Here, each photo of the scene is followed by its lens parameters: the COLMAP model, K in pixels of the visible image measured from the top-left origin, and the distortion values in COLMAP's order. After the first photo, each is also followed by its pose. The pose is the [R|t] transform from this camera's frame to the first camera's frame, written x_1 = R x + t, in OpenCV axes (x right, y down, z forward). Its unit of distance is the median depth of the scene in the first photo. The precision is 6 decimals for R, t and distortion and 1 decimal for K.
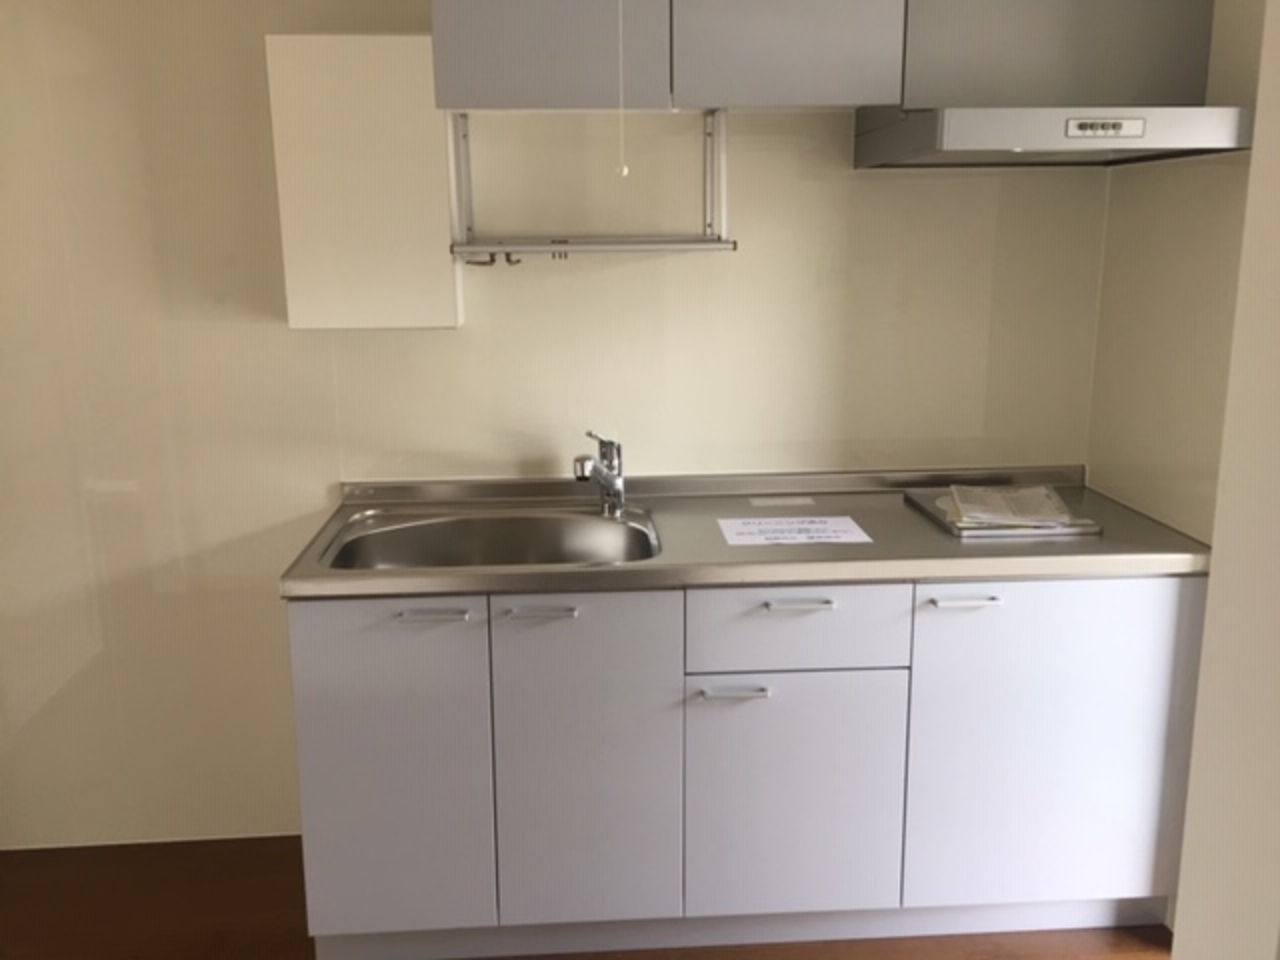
lens RADIAL K [[1107.5, 0, 640.0], [0, 1107.5, 480.0], [0, 0, 1]] dist [0.042756, 0.005557]
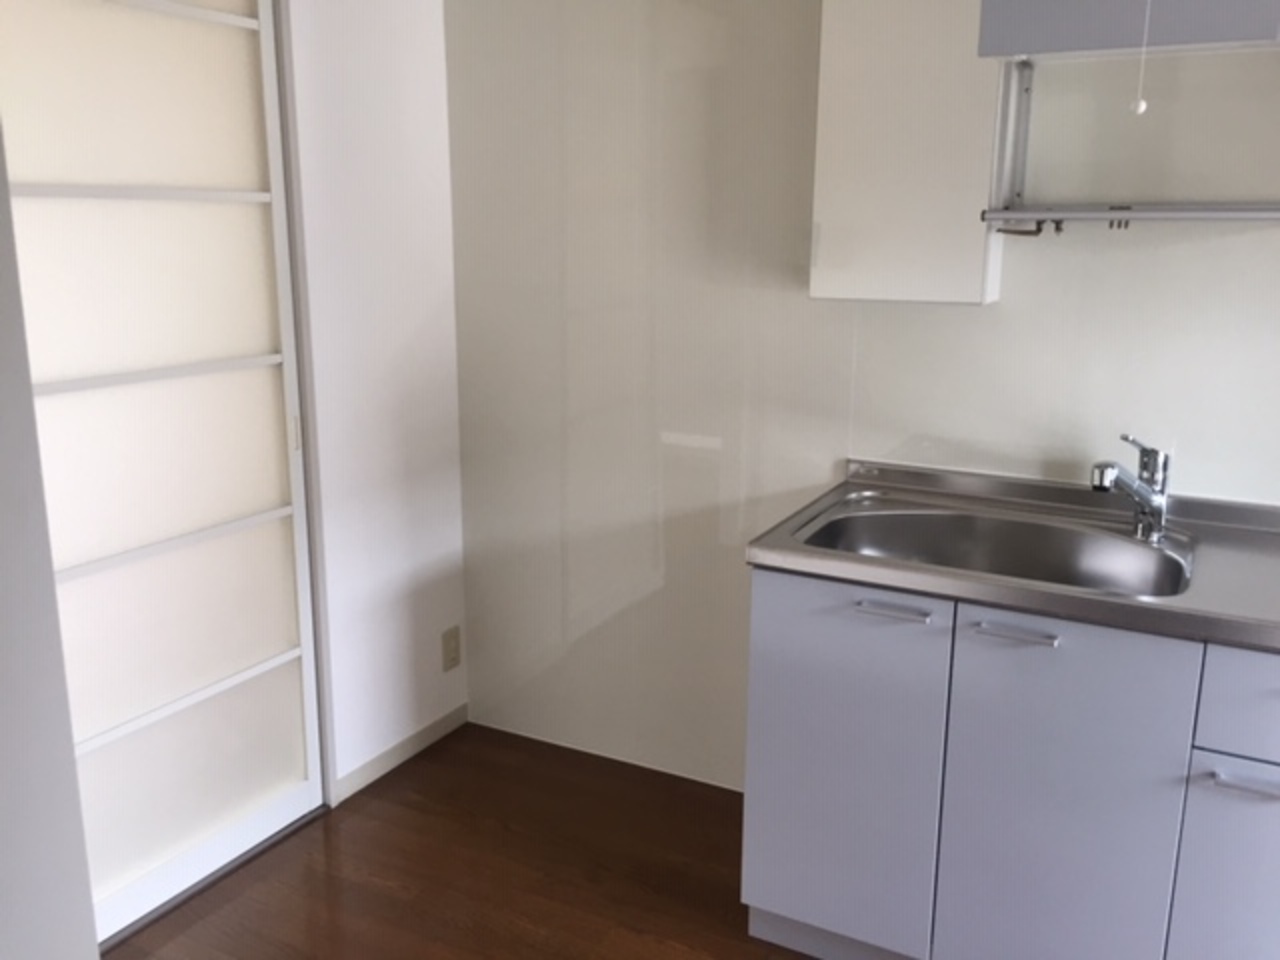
lens RADIAL K [[1107.2, 0, 640.0], [0, 1107.2, 480.0], [0, 0, 1]] dist [0.084454, -0.098311]
pose [[0.845922, 0.135346, -0.515846, 0.086113], [-0.128744, 0.990479, 0.048755, -0.003869], [0.517534, 0.025169, 0.855293, 0.082366]]
